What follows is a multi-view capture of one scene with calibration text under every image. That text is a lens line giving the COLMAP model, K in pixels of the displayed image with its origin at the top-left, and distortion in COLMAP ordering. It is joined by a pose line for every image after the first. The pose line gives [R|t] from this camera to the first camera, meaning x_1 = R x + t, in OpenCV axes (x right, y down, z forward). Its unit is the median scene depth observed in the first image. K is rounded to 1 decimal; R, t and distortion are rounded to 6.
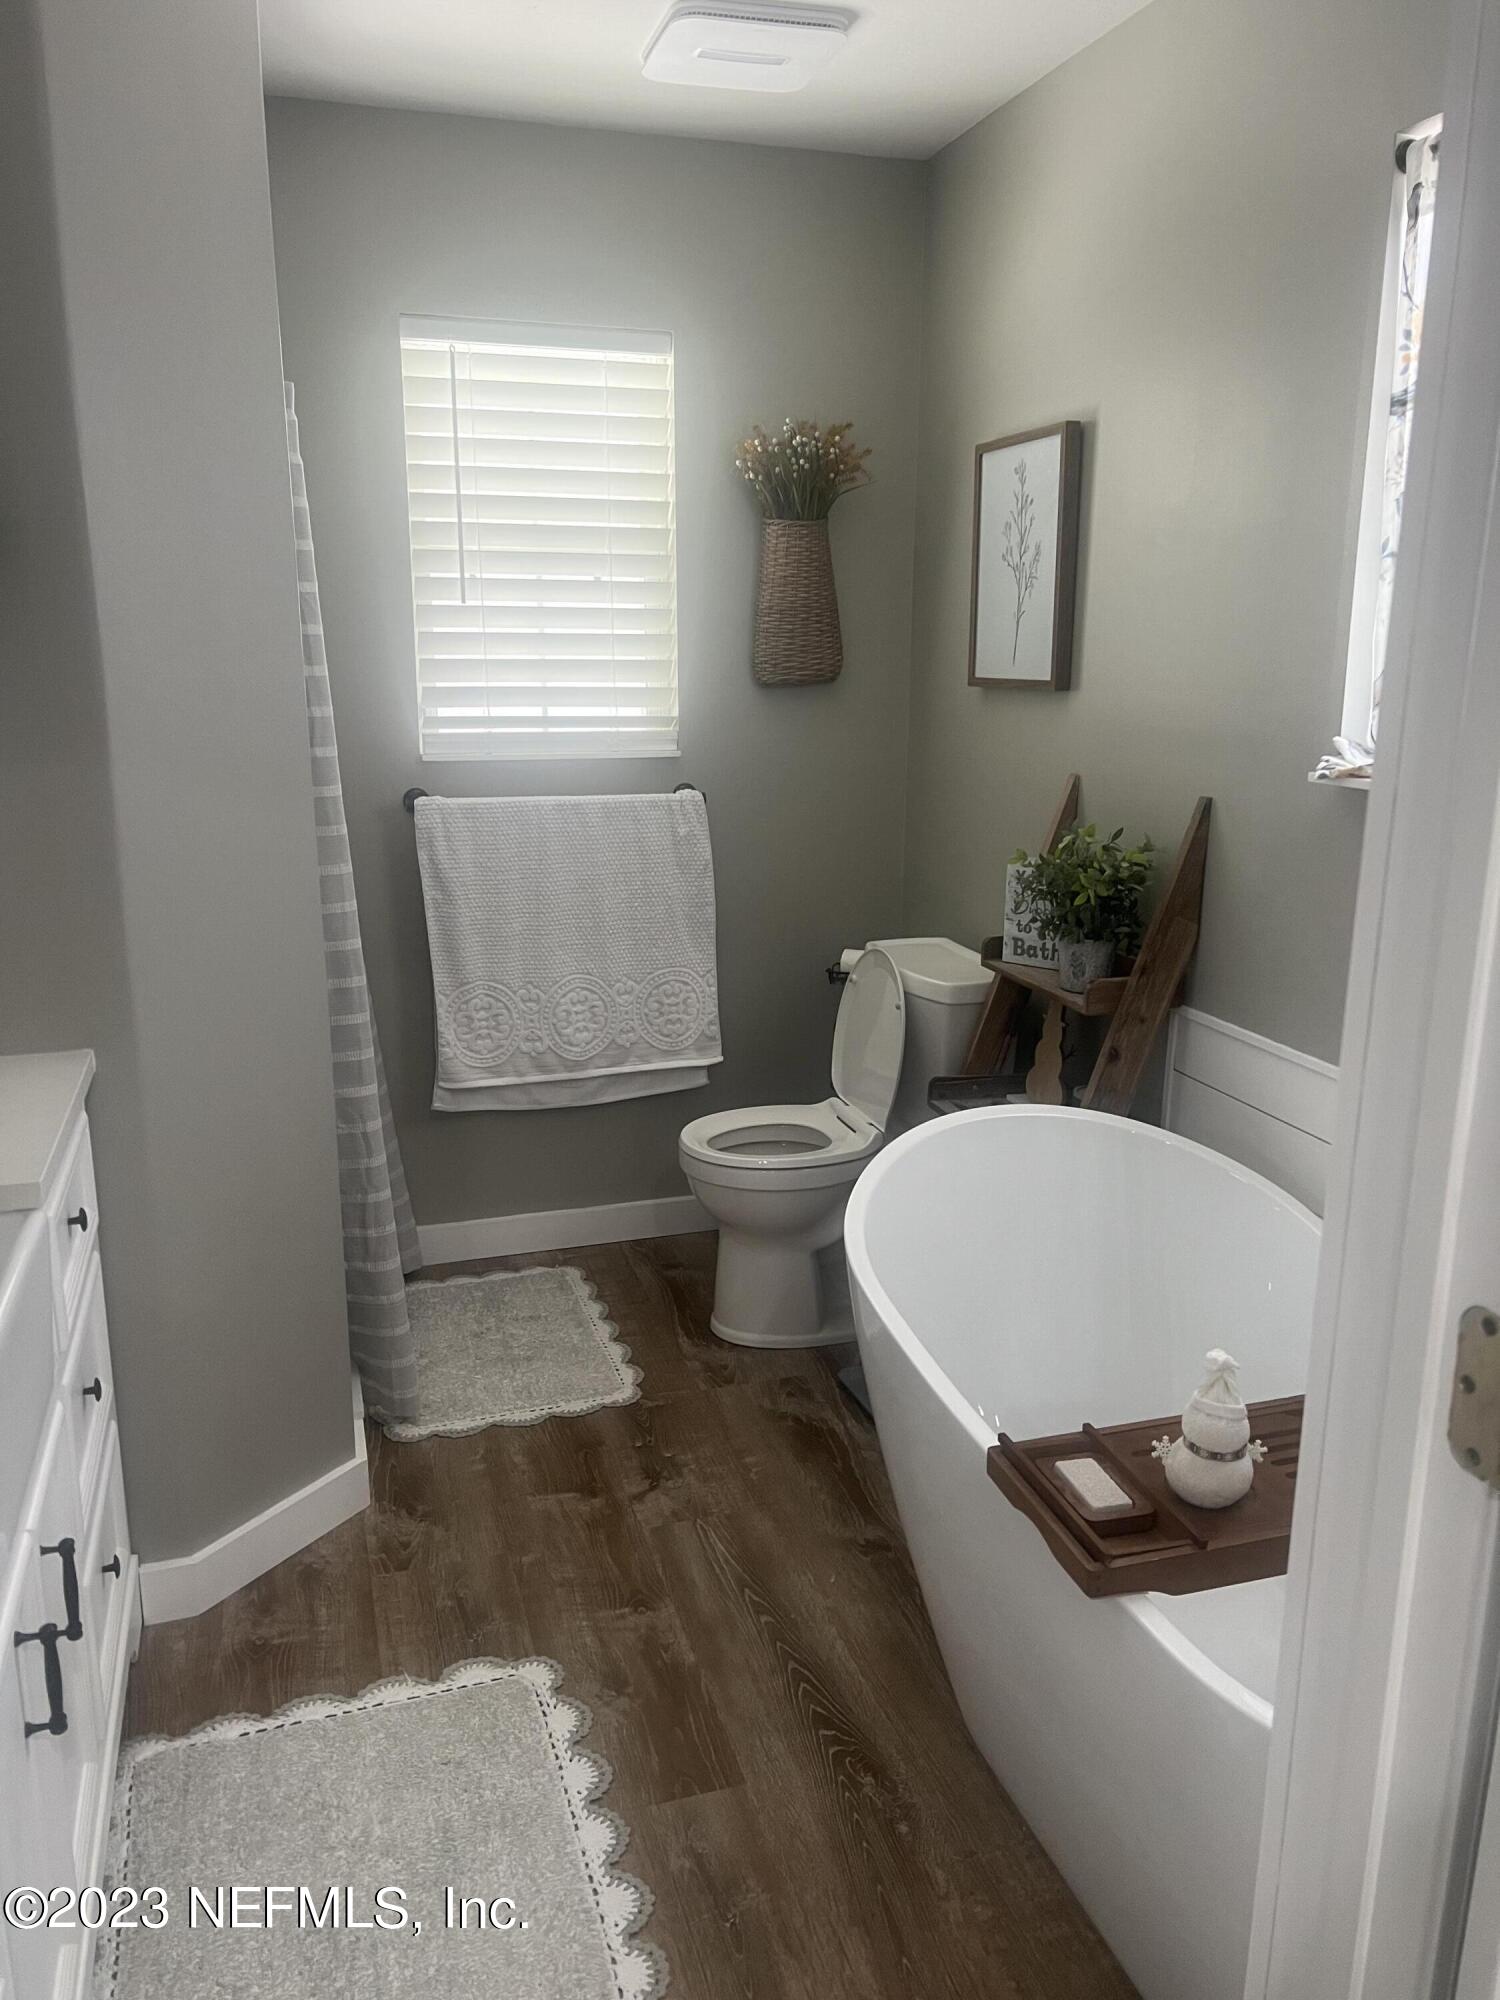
lens RADIAL K [[1496.2, 0, 750.0], [0, 1496.2, 1000.0], [0, 0, 1]] dist [0.078464, -0.089681]
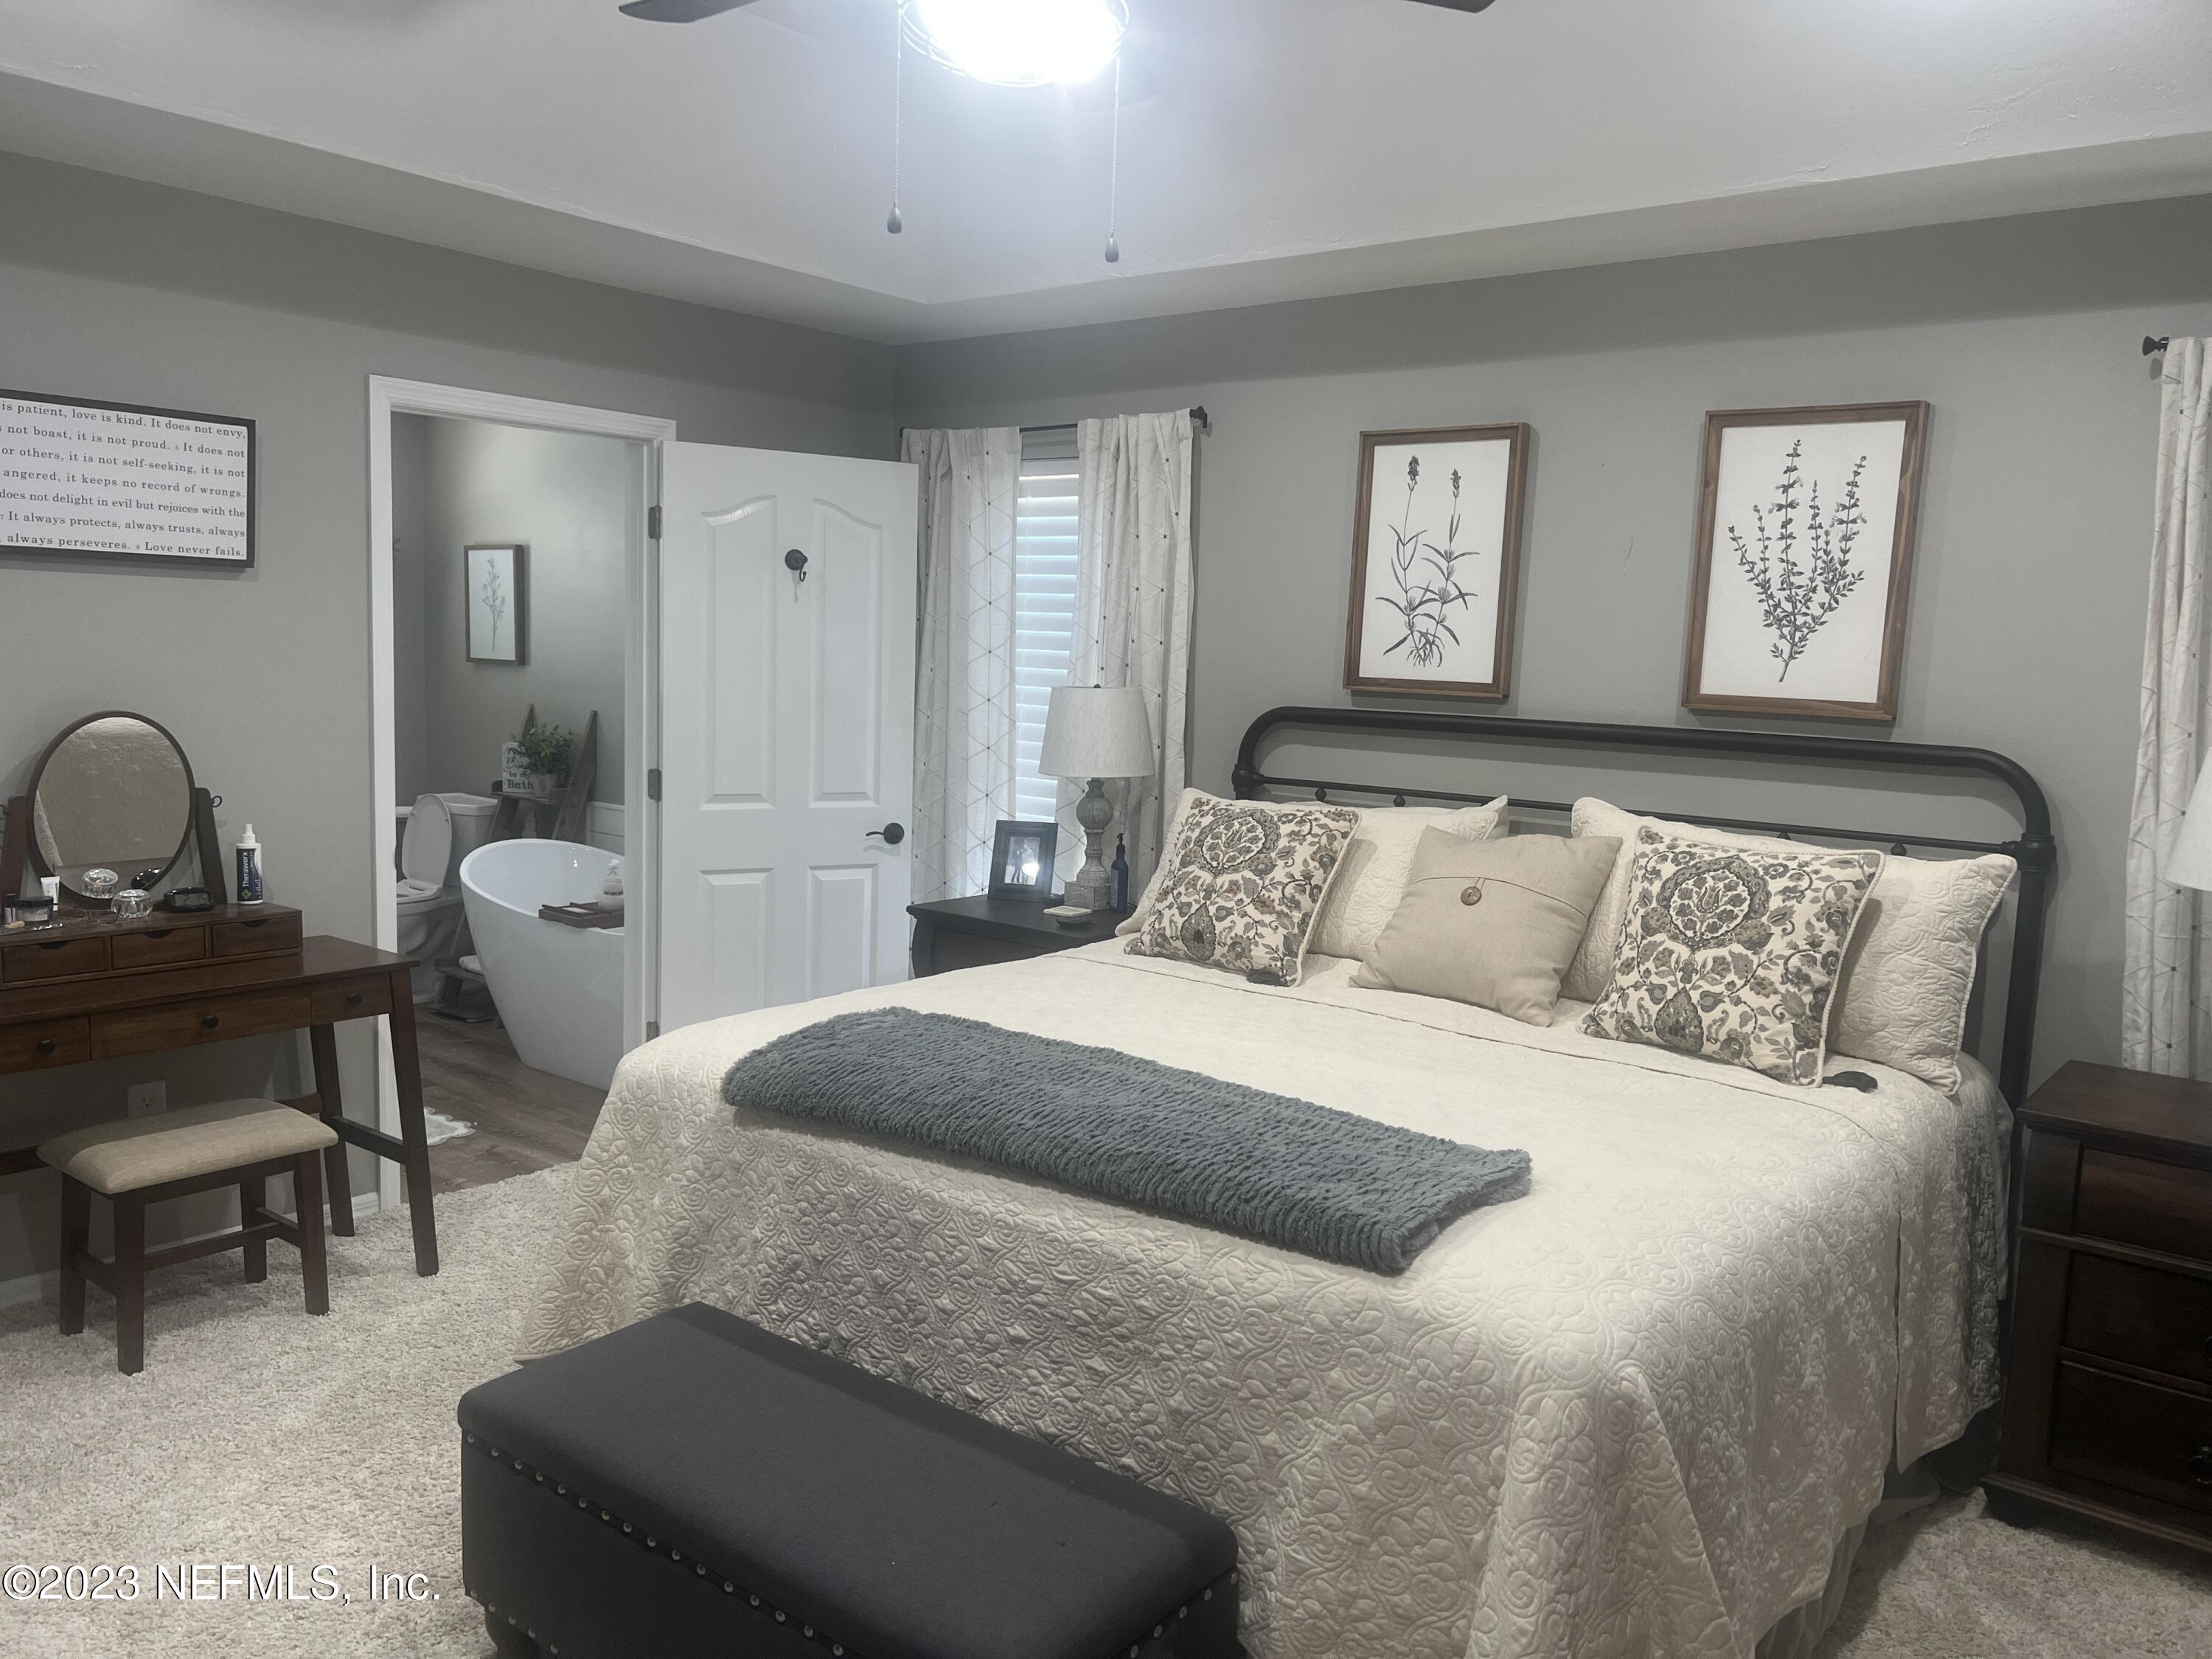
lens RADIAL K [[1654.8, 0, 1106.0], [0, 1654.8, 829.5], [0, 0, 1]] dist [0.078464, -0.089681]
pose [[0.832865, -0.042233, 0.551862, -0.435164], [0.104329, 0.991190, -0.081599, 0.316716], [-0.543554, 0.125536, 0.829934, -1.437111]]
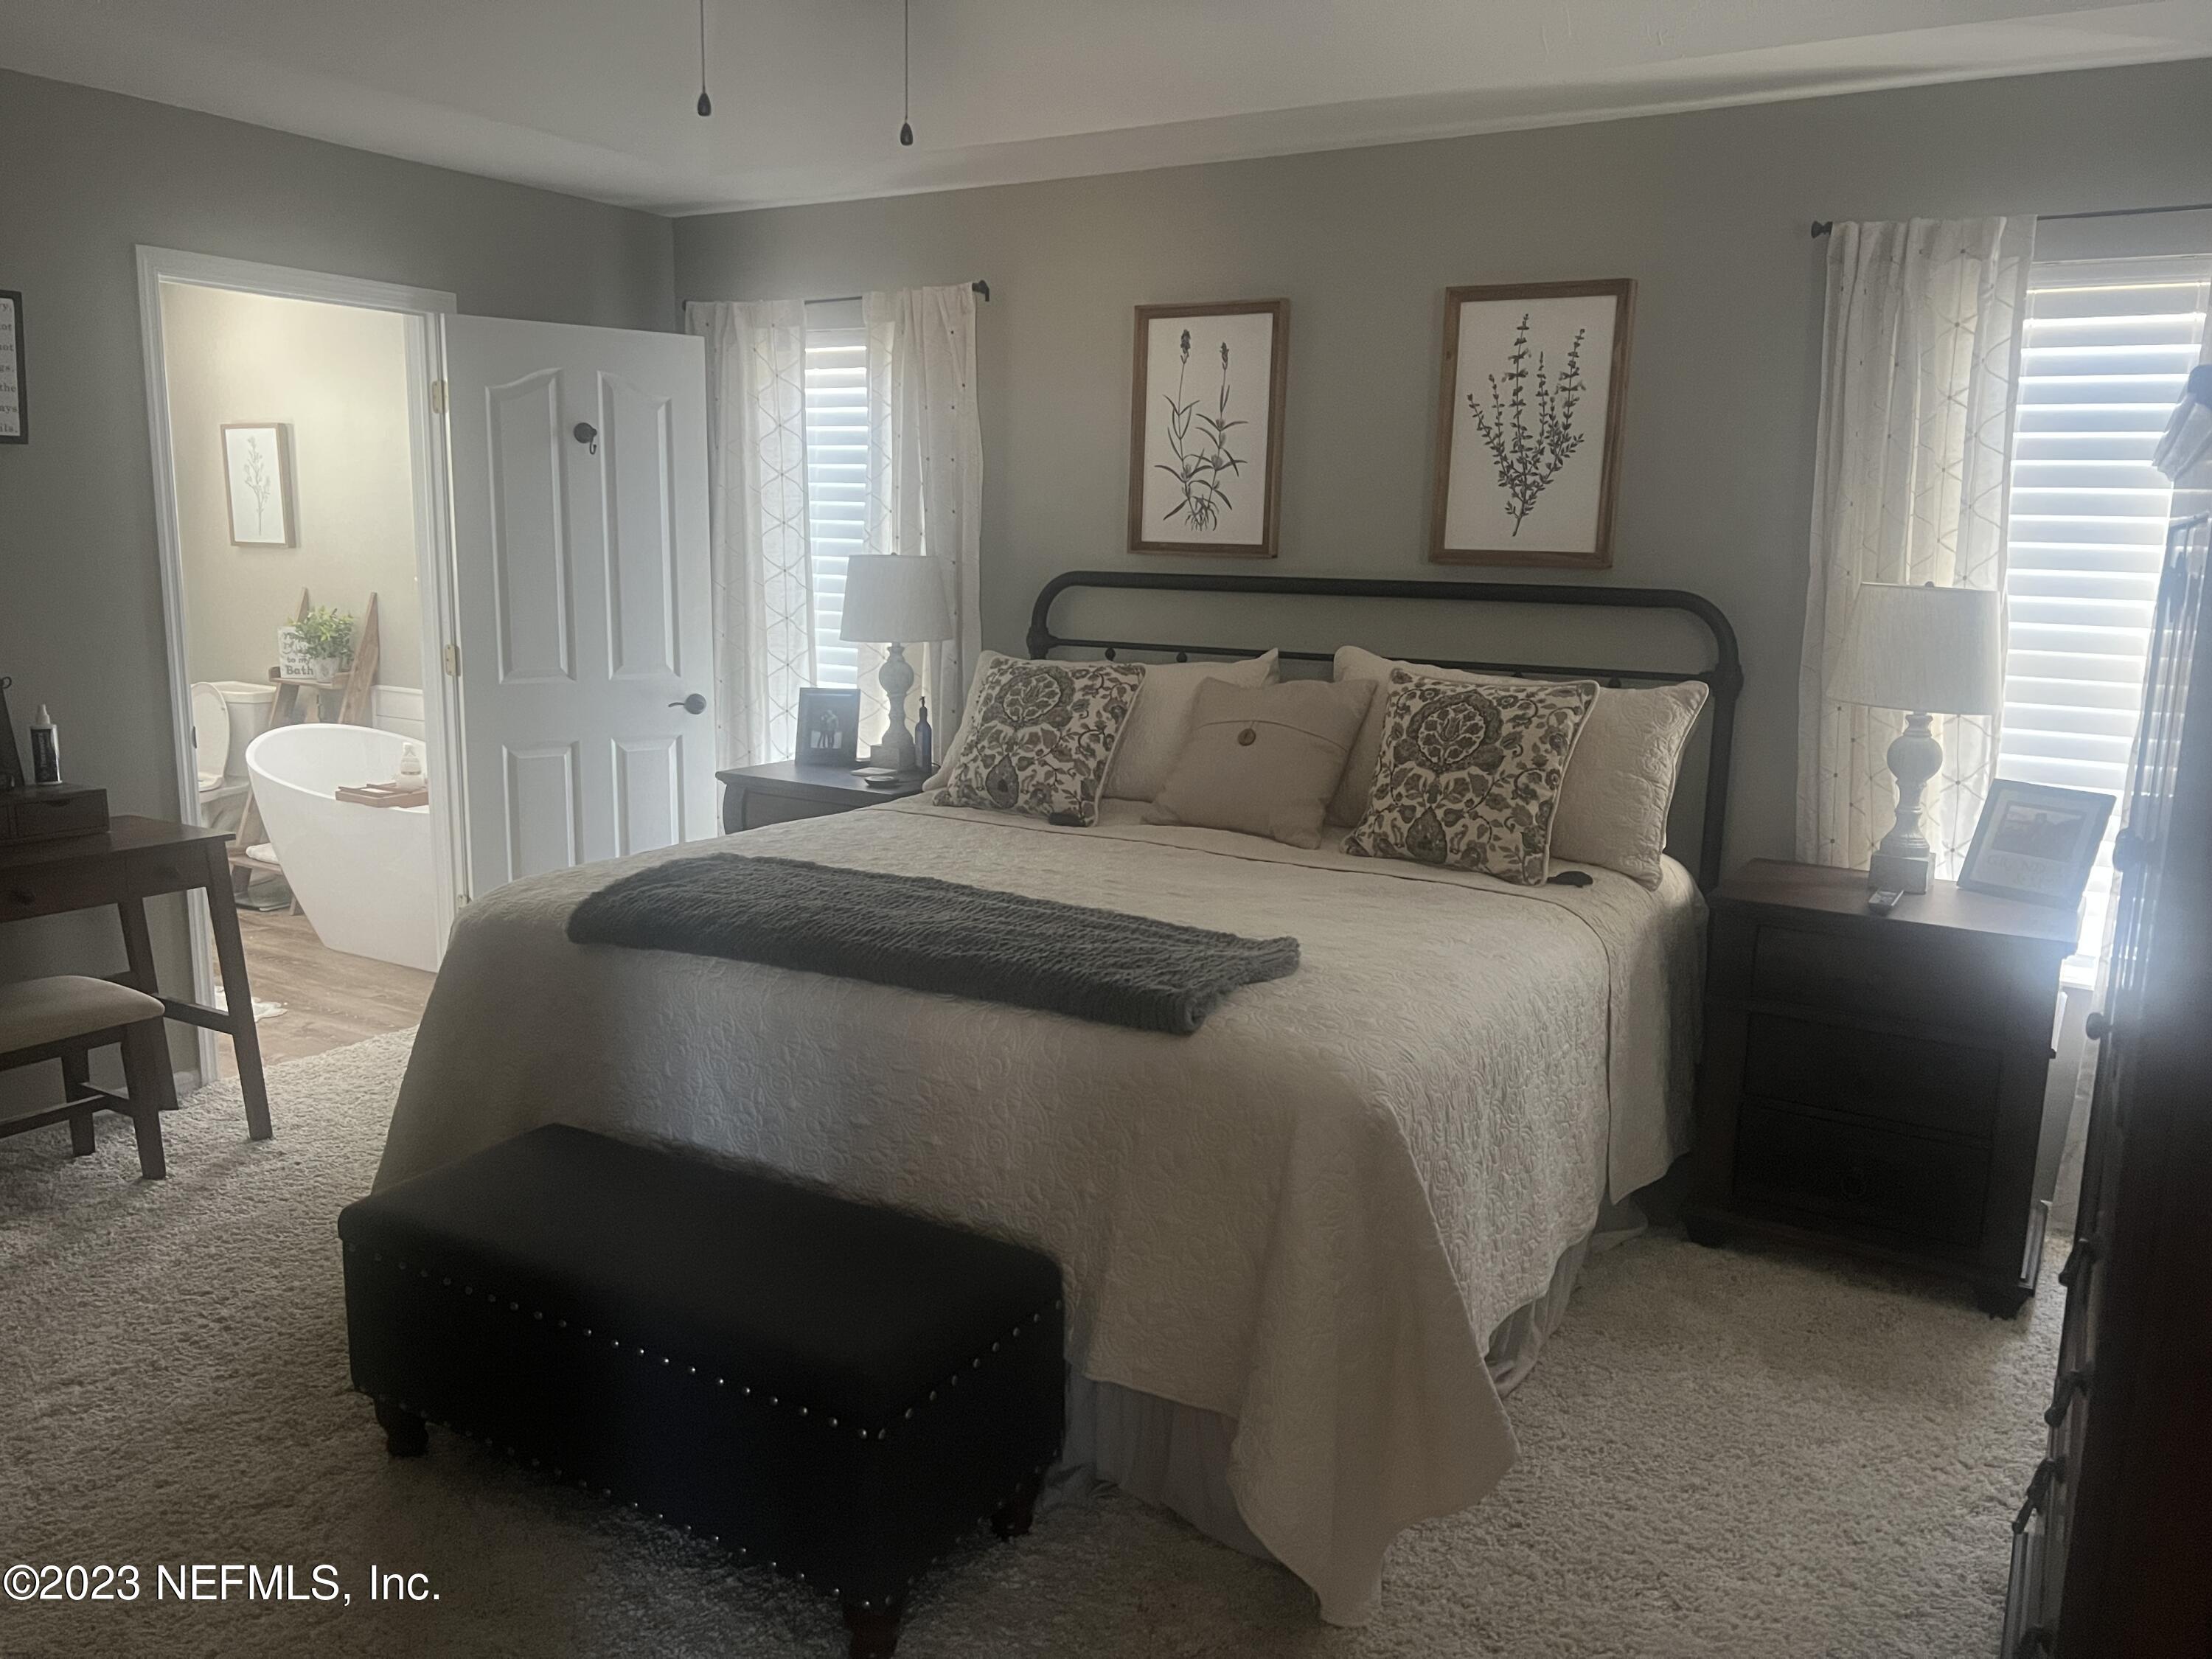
lens RADIAL K [[1694.3, 0, 1106.0], [0, 1694.3, 829.5], [0, 0, 1]] dist [0.147805, -0.332142]
pose [[0.753579, -0.112080, 0.647732, -0.553093], [0.146516, 0.989208, 0.000709, 0.357419], [-0.640822, 0.094369, 0.761868, -1.559022]]
